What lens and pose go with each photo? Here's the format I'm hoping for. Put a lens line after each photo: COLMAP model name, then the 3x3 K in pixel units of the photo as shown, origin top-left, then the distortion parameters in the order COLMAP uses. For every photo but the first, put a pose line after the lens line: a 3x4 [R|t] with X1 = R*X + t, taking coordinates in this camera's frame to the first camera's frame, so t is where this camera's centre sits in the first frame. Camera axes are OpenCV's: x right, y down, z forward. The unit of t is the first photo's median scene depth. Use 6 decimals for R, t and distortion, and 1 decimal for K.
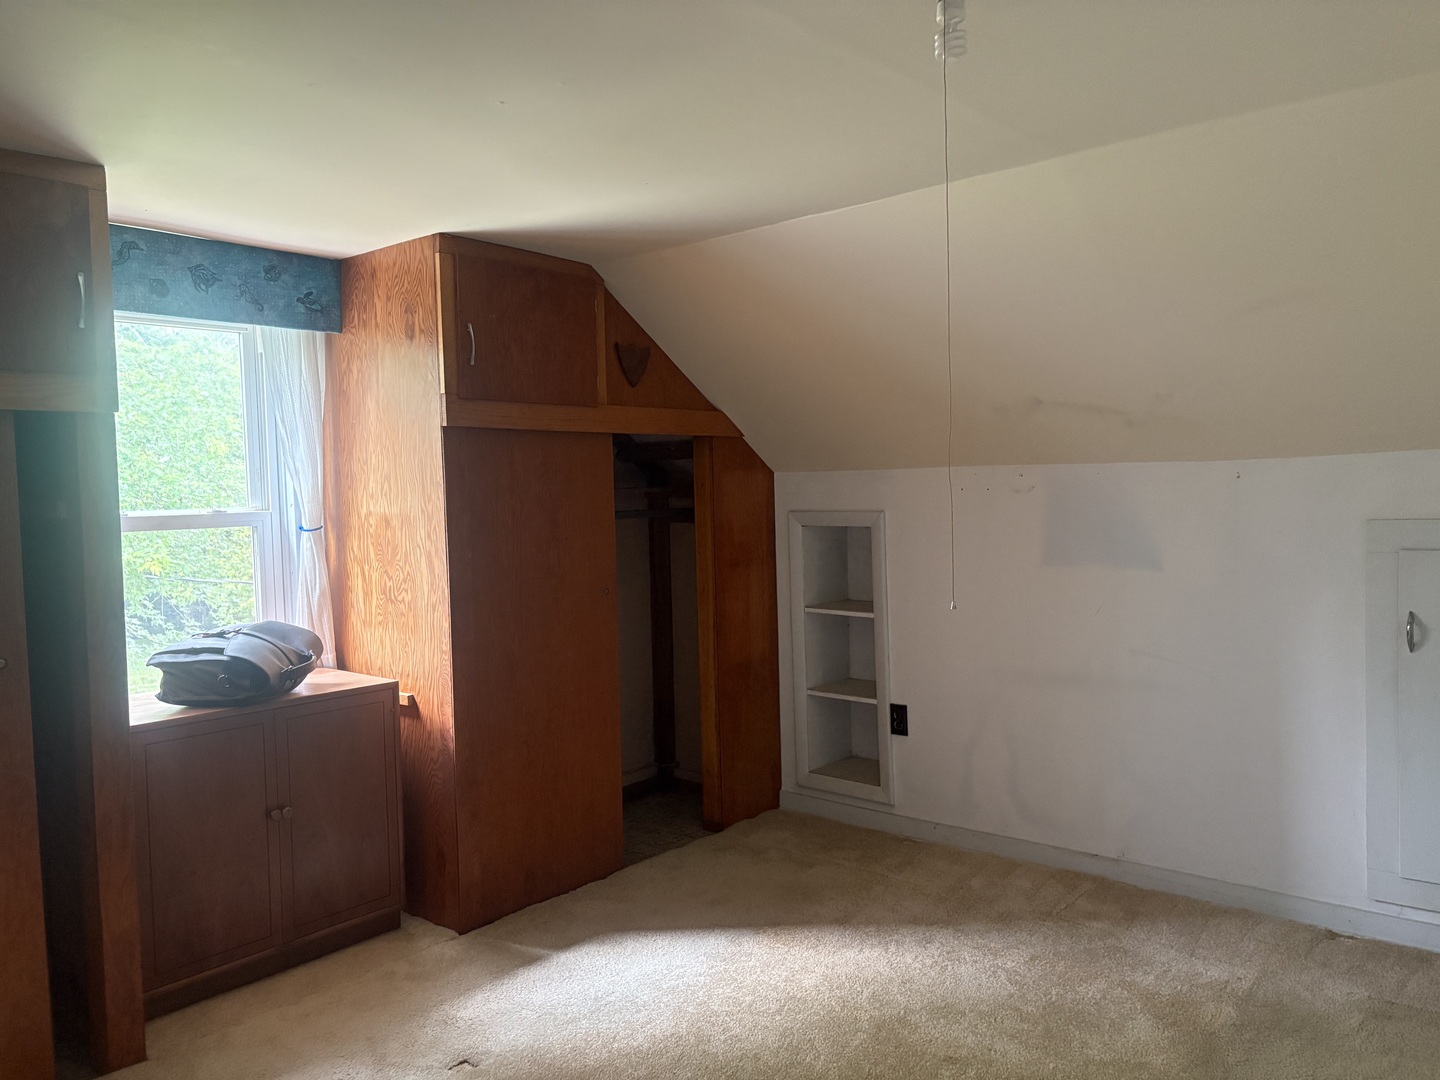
lens RADIAL K [[1086.7, 0, 720.0], [0, 1086.7, 540.0], [0, 0, 1]] dist [0.007550, -0.006147]
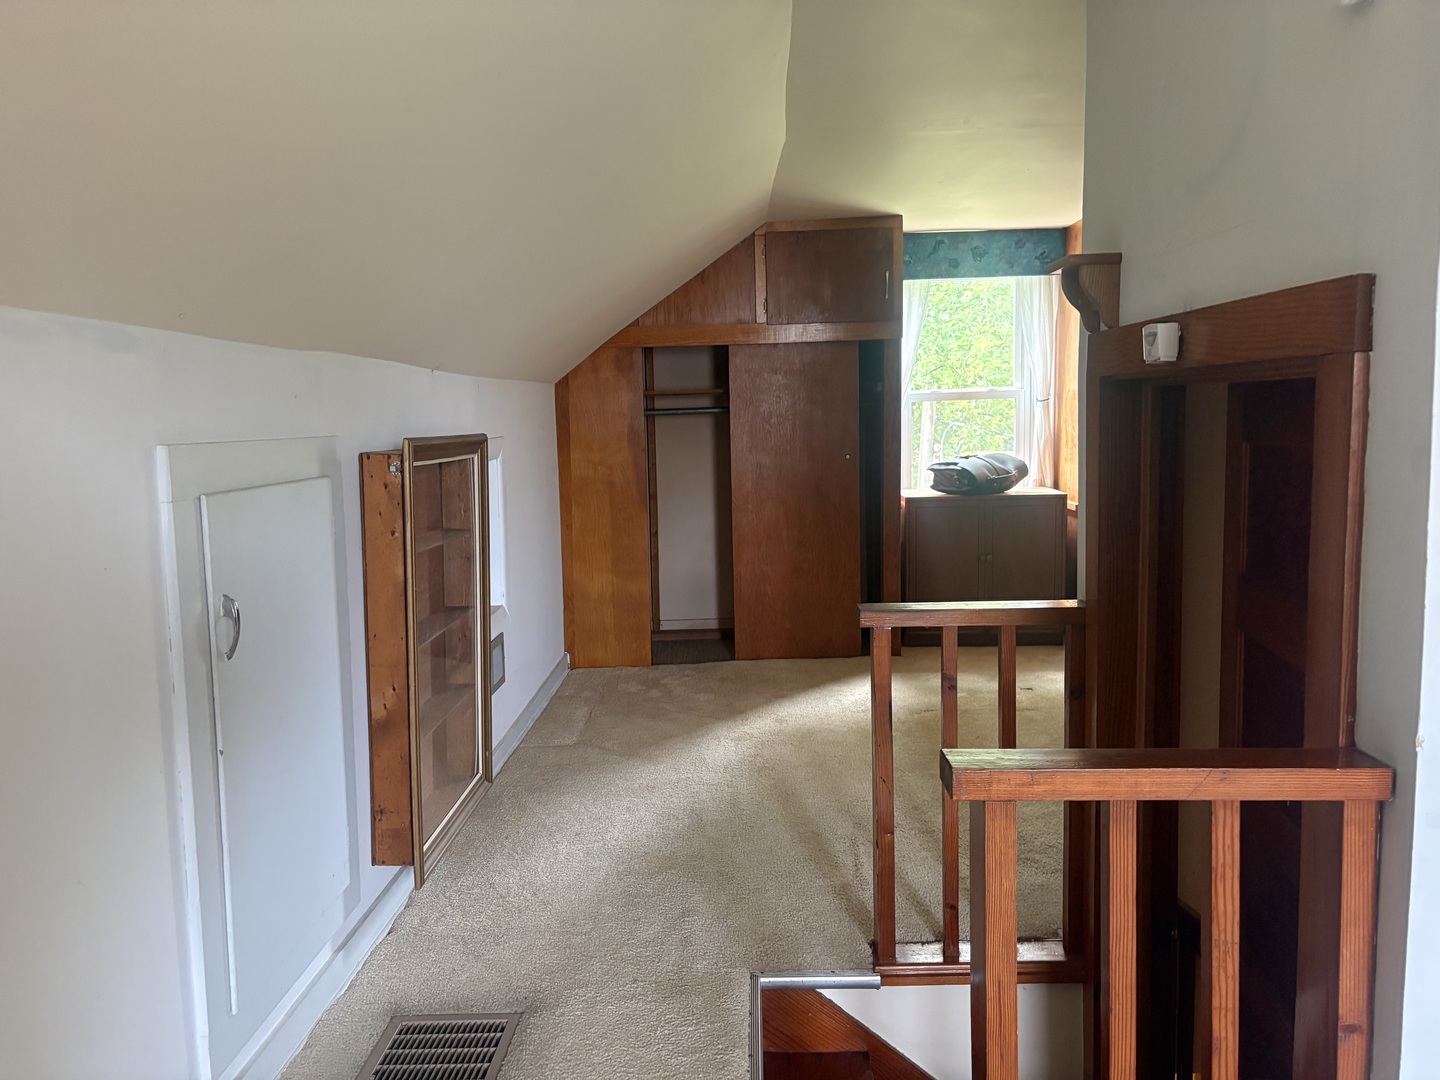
lens RADIAL K [[1086.7, 0, 720.0], [0, 1086.7, 540.0], [0, 0, 1]] dist [0.007550, -0.006147]
pose [[0.606642, 0.101828, -0.788427, 0.296634], [-0.021725, 0.993516, 0.111601, 0.012534], [0.794678, -0.050573, 0.604920, -0.173364]]
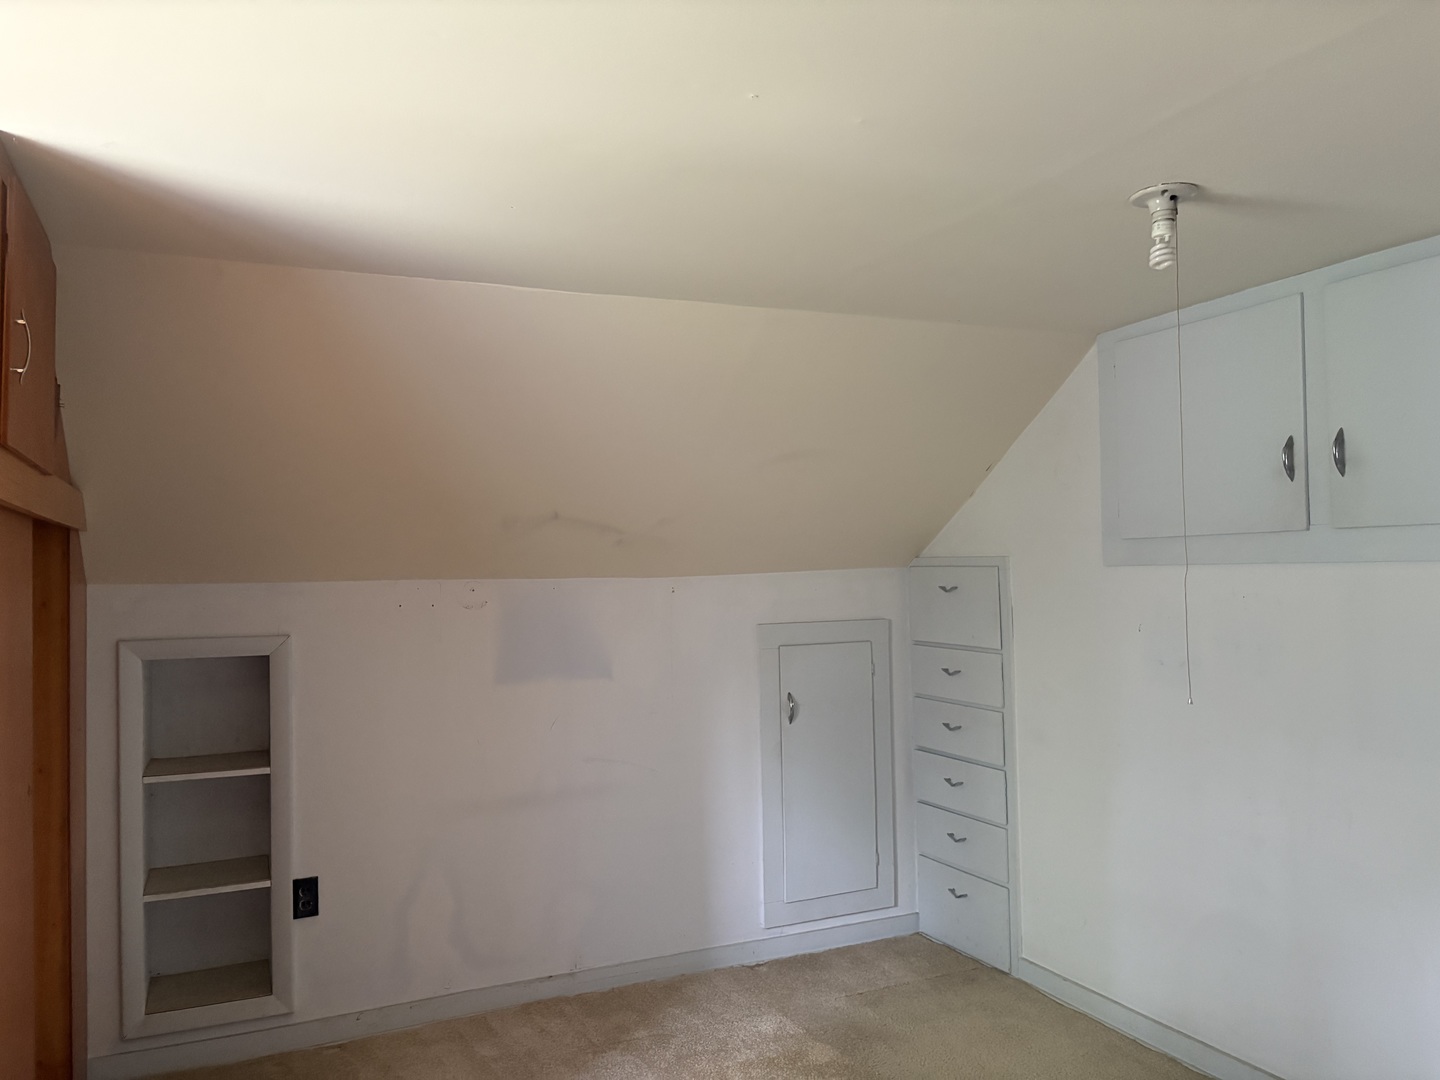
lens RADIAL K [[1101.7, 0, 720.0], [0, 1101.7, 540.0], [0, 0, 1]] dist [0.026114, -0.001370]
pose [[0.423622, 0.037624, 0.905057, -0.582052], [0.052130, 0.996469, -0.065824, -0.033591], [-0.904338, 0.075065, 0.420164, 0.472410]]
